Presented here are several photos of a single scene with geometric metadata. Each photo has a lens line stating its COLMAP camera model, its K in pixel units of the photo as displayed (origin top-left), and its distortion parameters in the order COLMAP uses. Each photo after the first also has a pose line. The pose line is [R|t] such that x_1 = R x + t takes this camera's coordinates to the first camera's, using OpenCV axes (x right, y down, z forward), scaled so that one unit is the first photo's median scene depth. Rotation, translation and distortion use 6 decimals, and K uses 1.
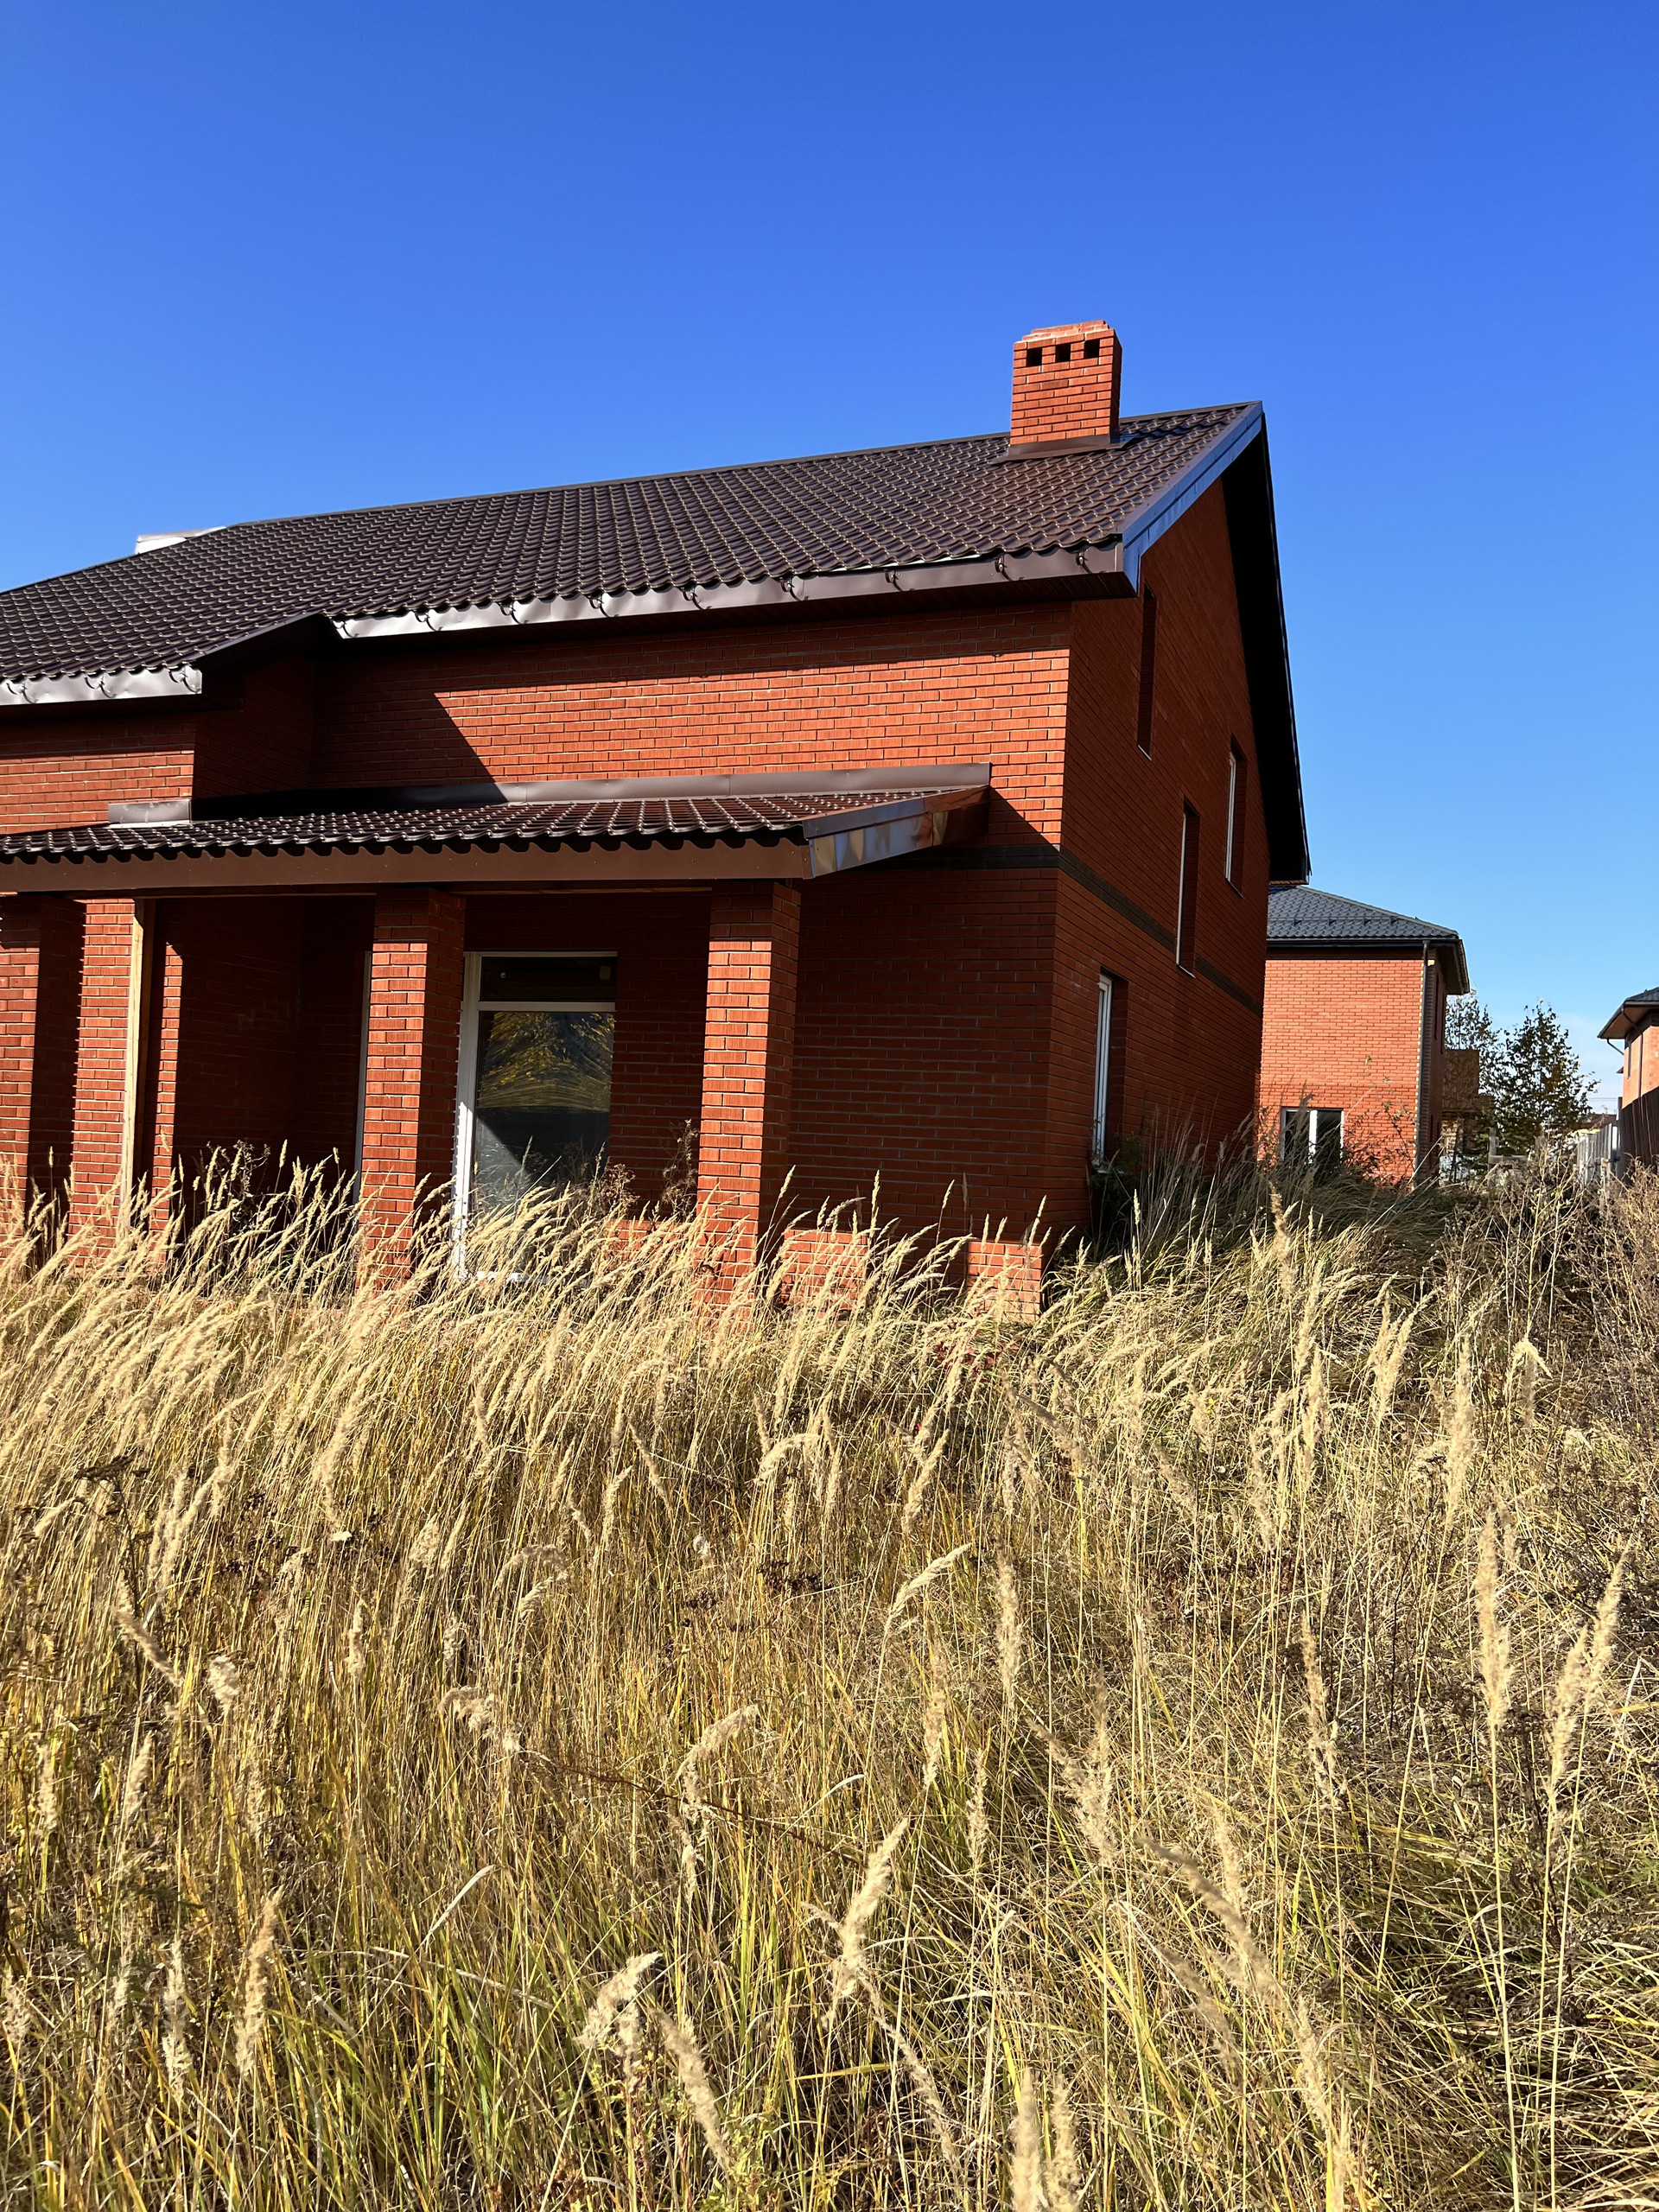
lens RADIAL K [[1657.5, 0, 813.0], [0, 1657.5, 1119.8], [0, 0, 1]] dist [0.085372, -0.087124]
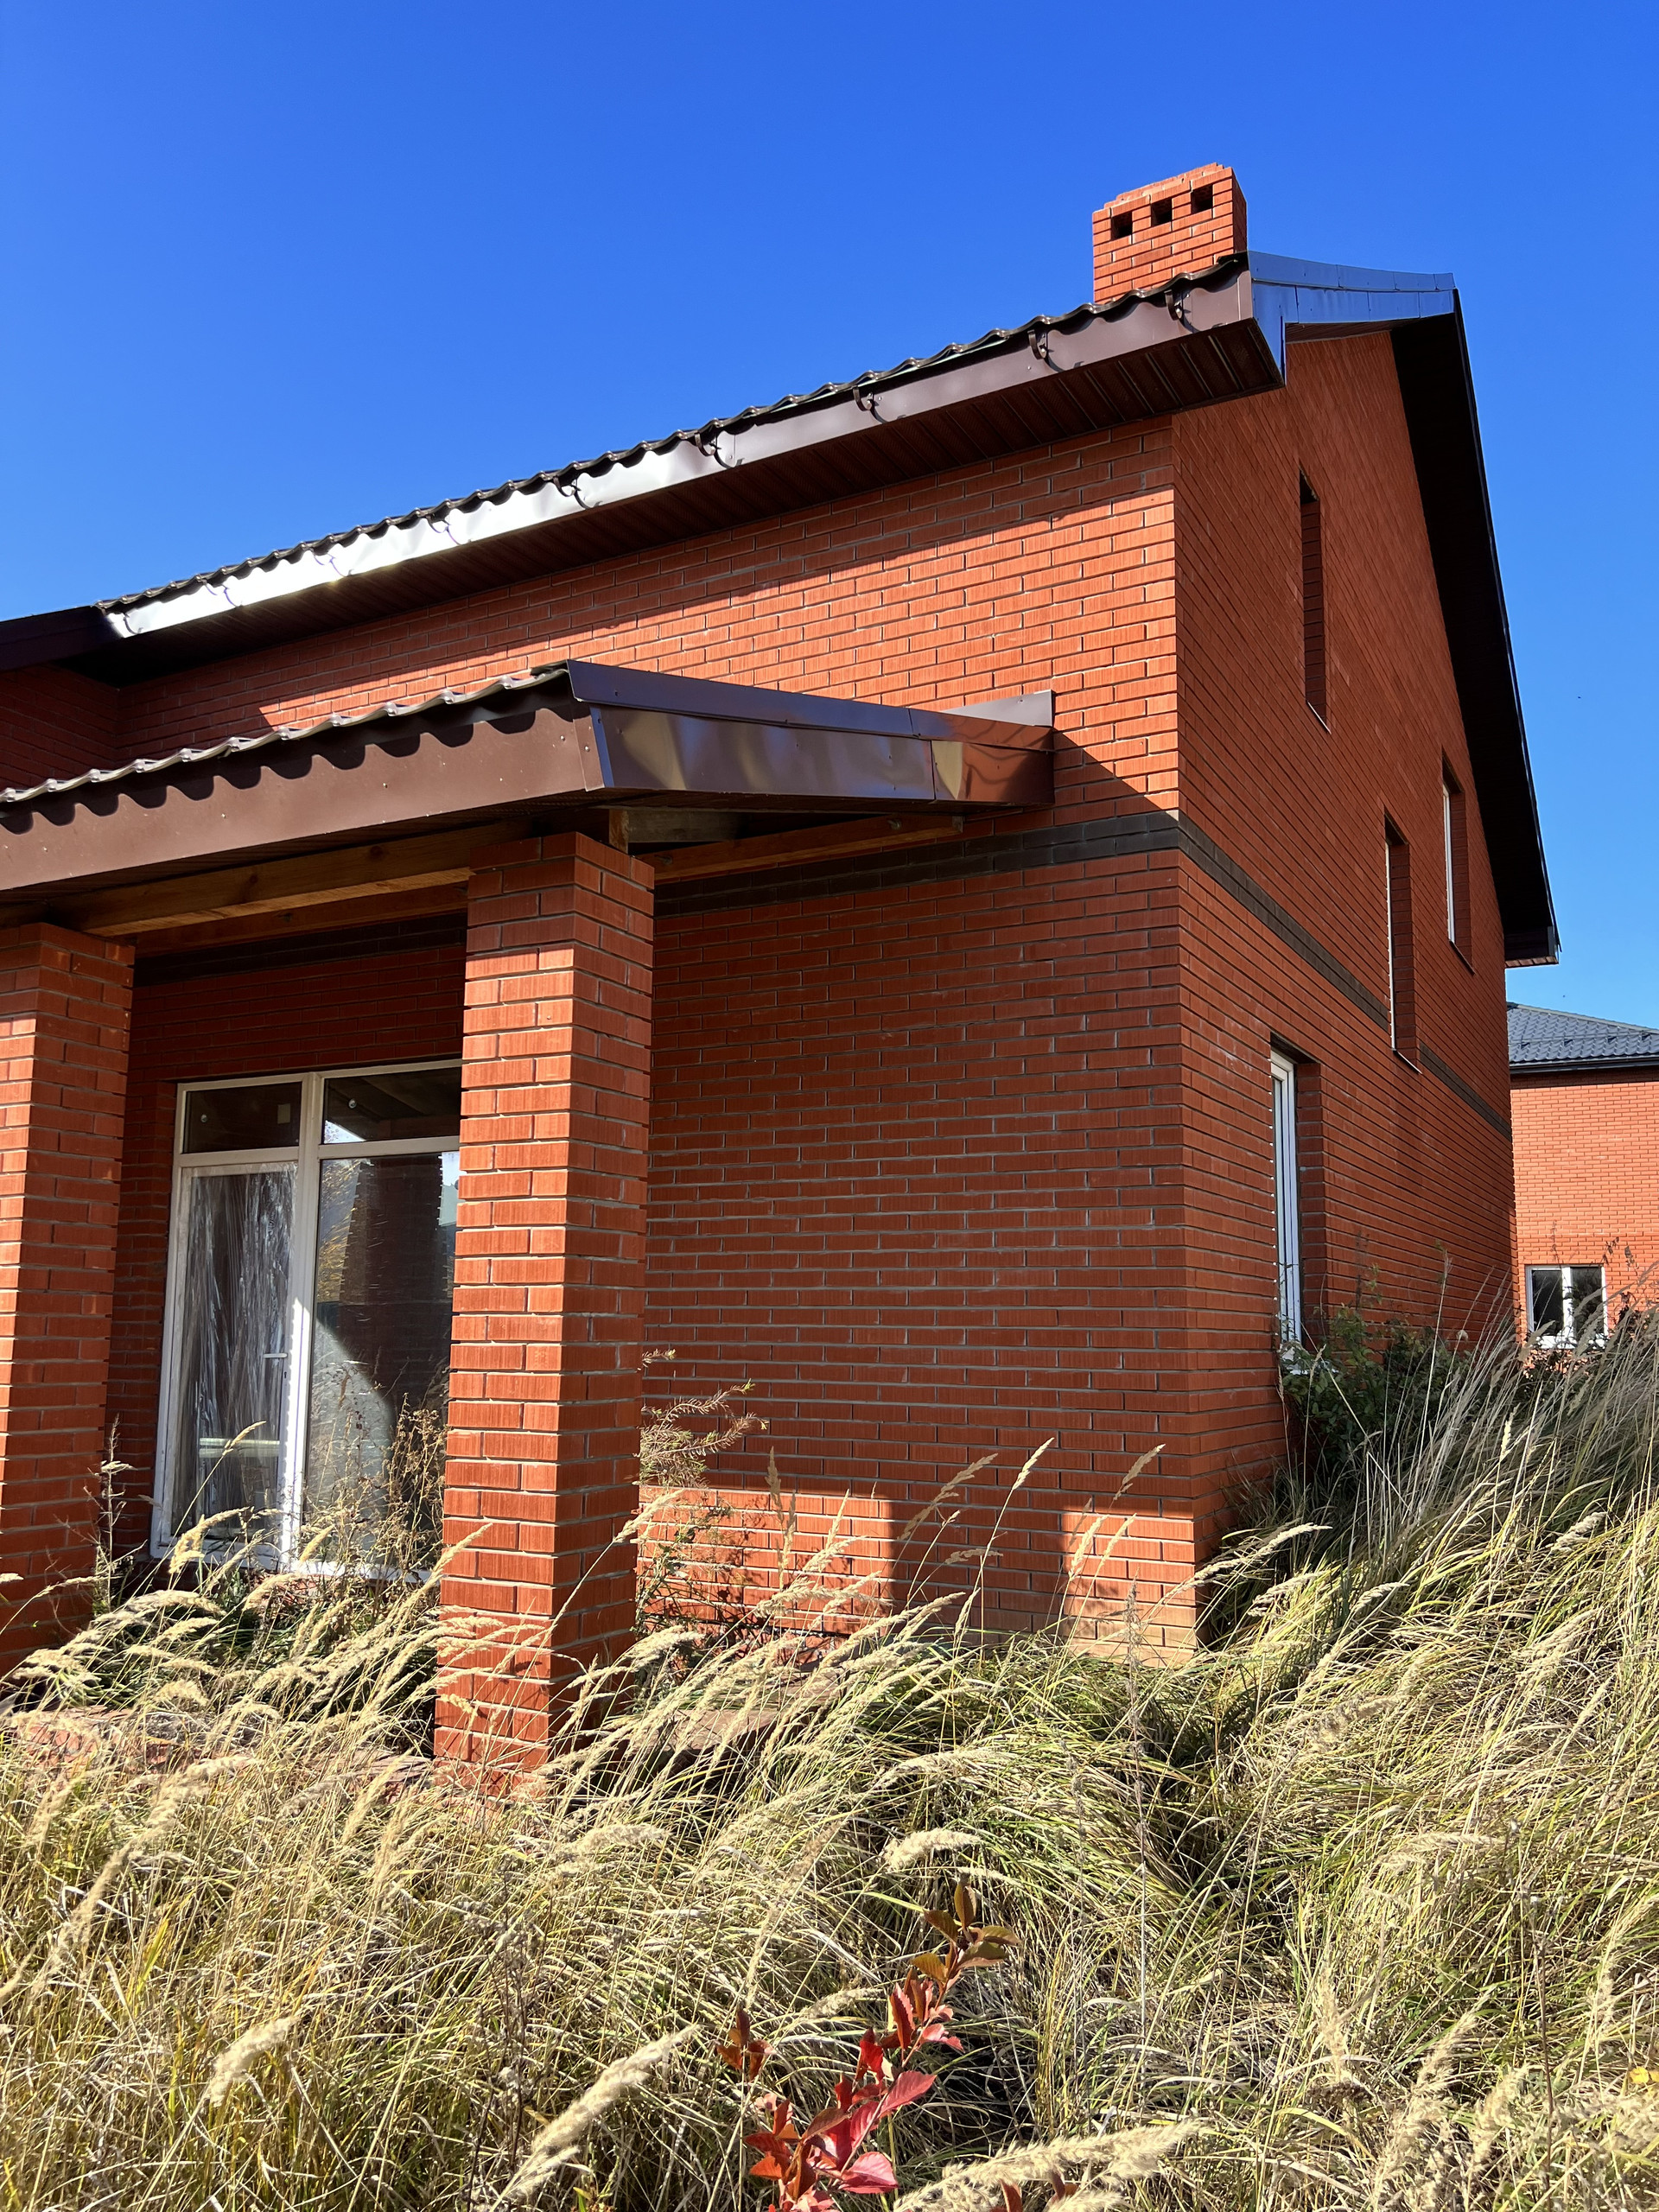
lens RADIAL K [[1657.5, 0, 813.0], [0, 1657.5, 1119.8], [0, 0, 1]] dist [0.085372, -0.087124]
pose [[0.992558, -0.052660, -0.109802, 0.077979], [0.040141, 0.992754, -0.113258, 0.002536], [0.114971, 0.108008, 0.987480, 0.410670]]
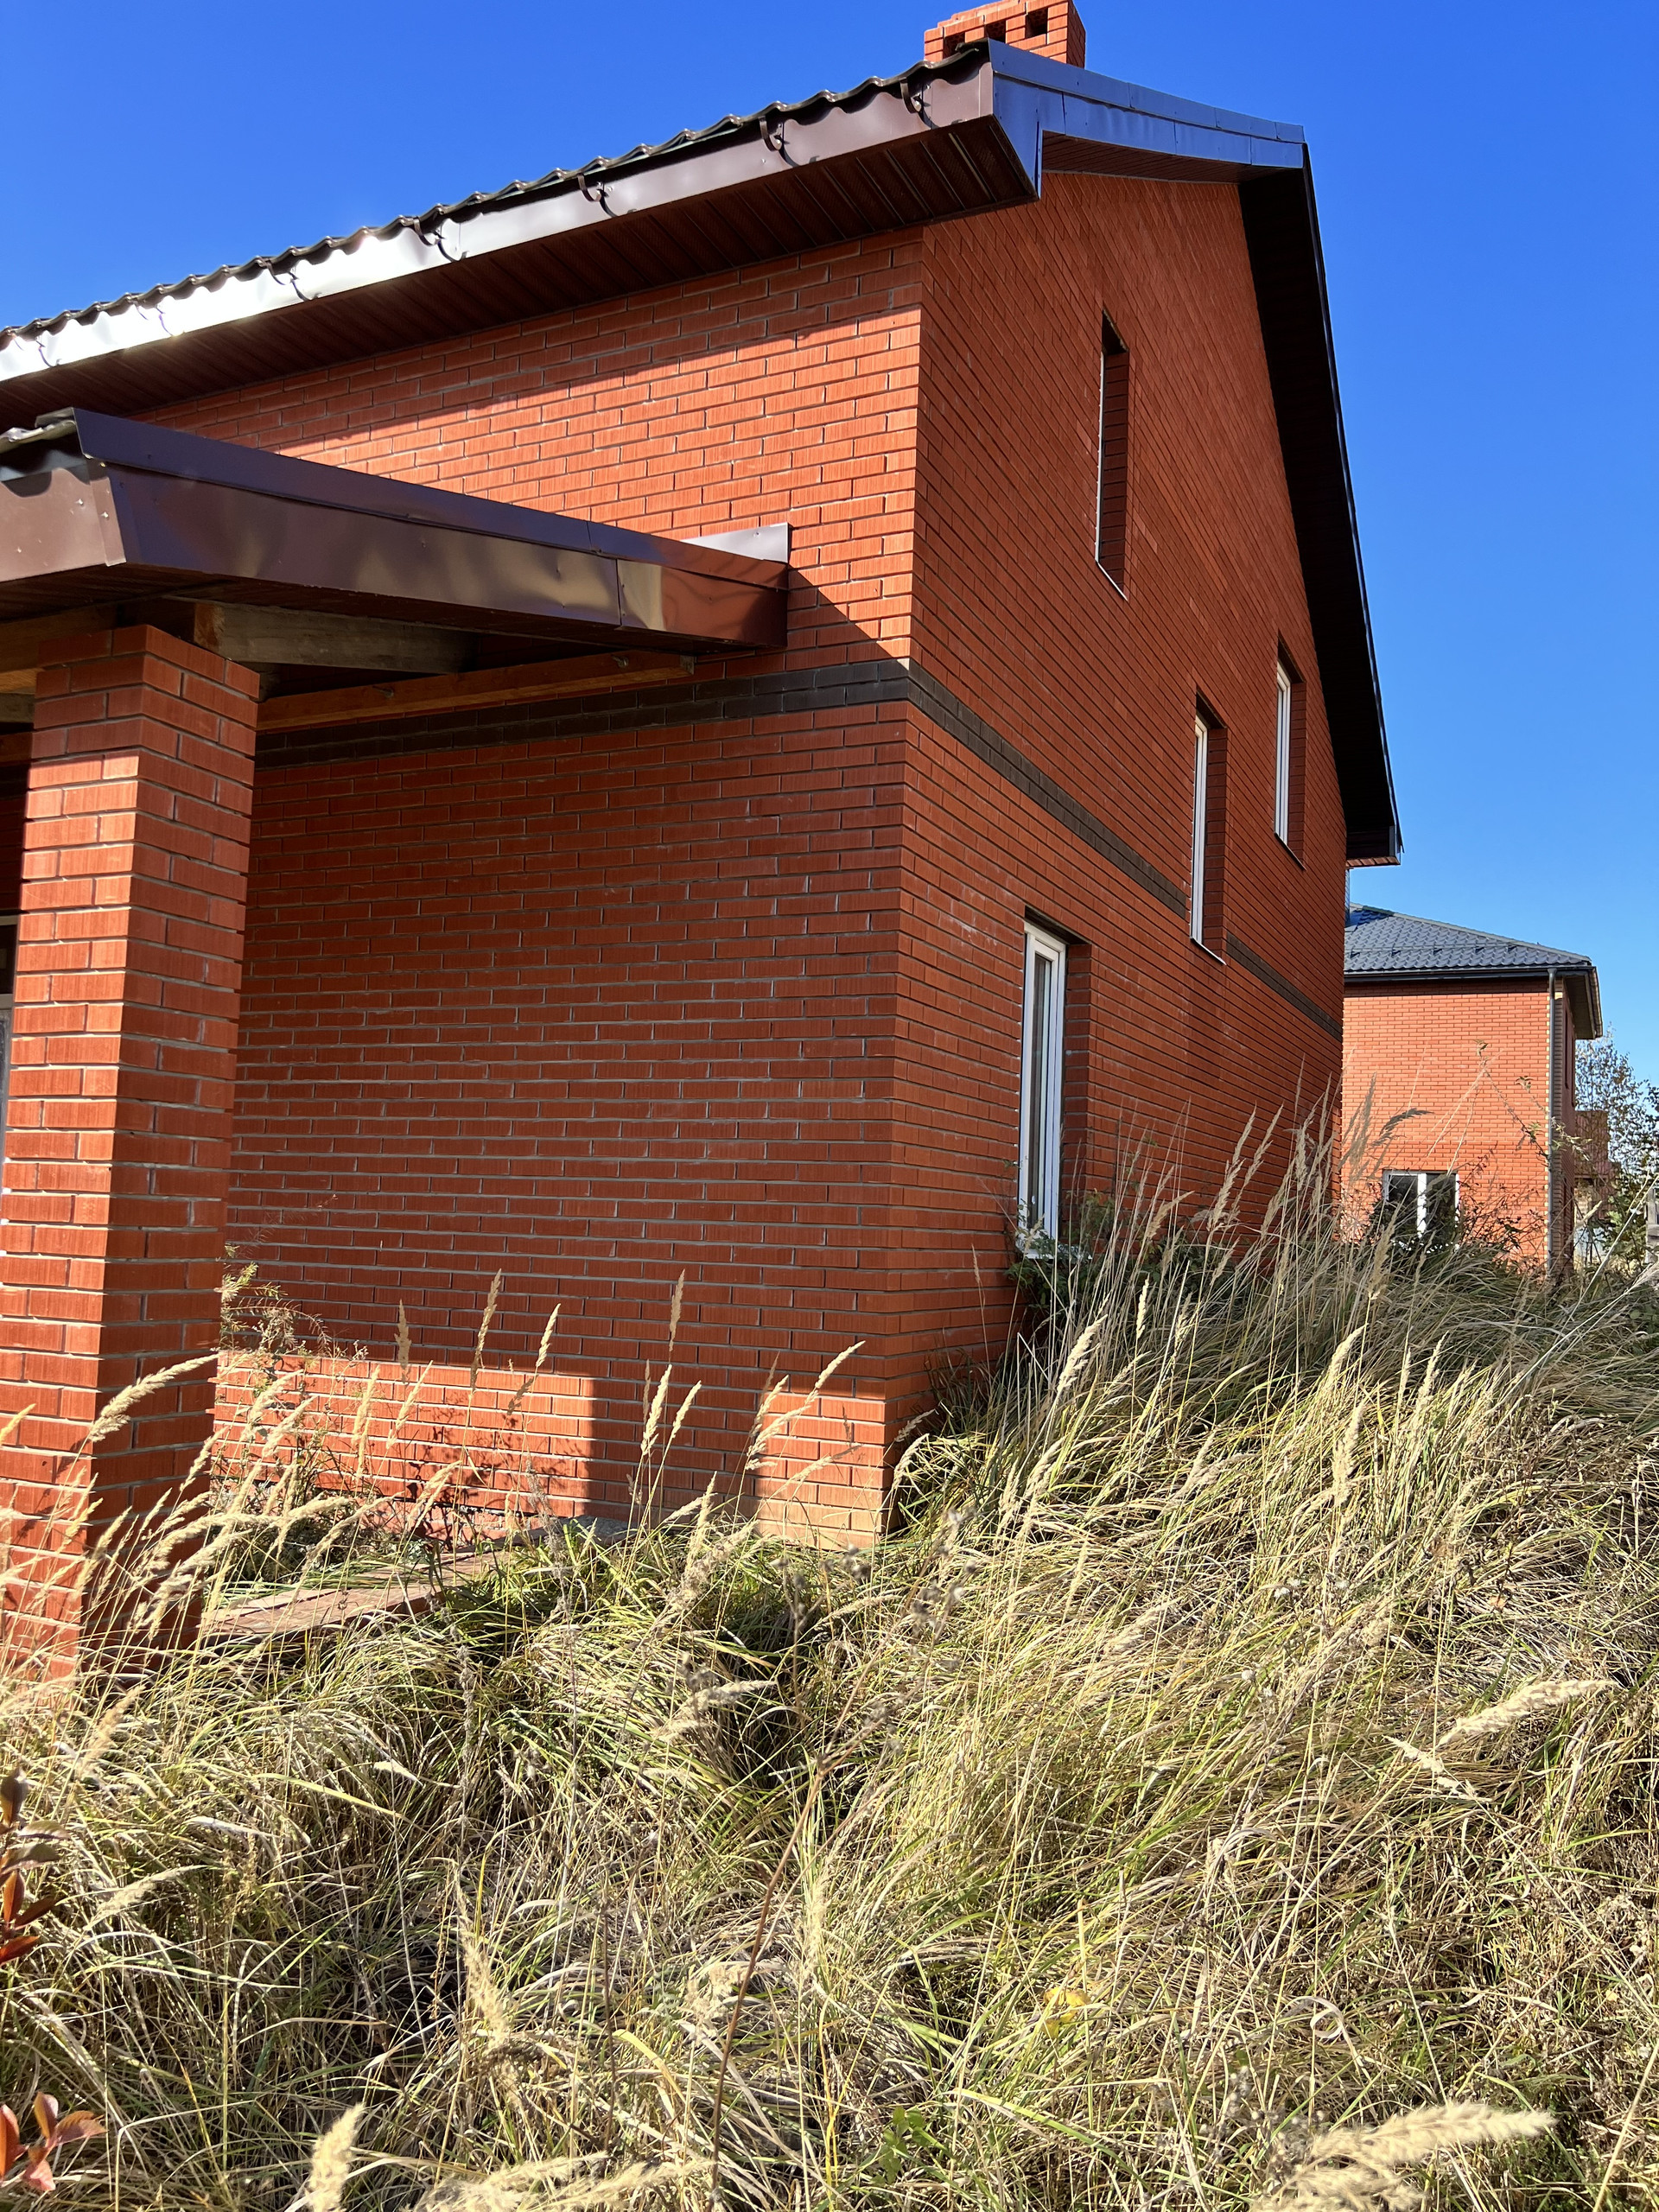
lens RADIAL K [[1662.6, 0, 815.5], [0, 1662.6, 1109.8], [0, 0, 1]] dist [0.073205, -0.064537]
pose [[0.998180, -0.017381, -0.057743, 0.142488], [0.014258, 0.998436, -0.054053, 0.011247], [0.058592, 0.053131, 0.996867, 0.446239]]
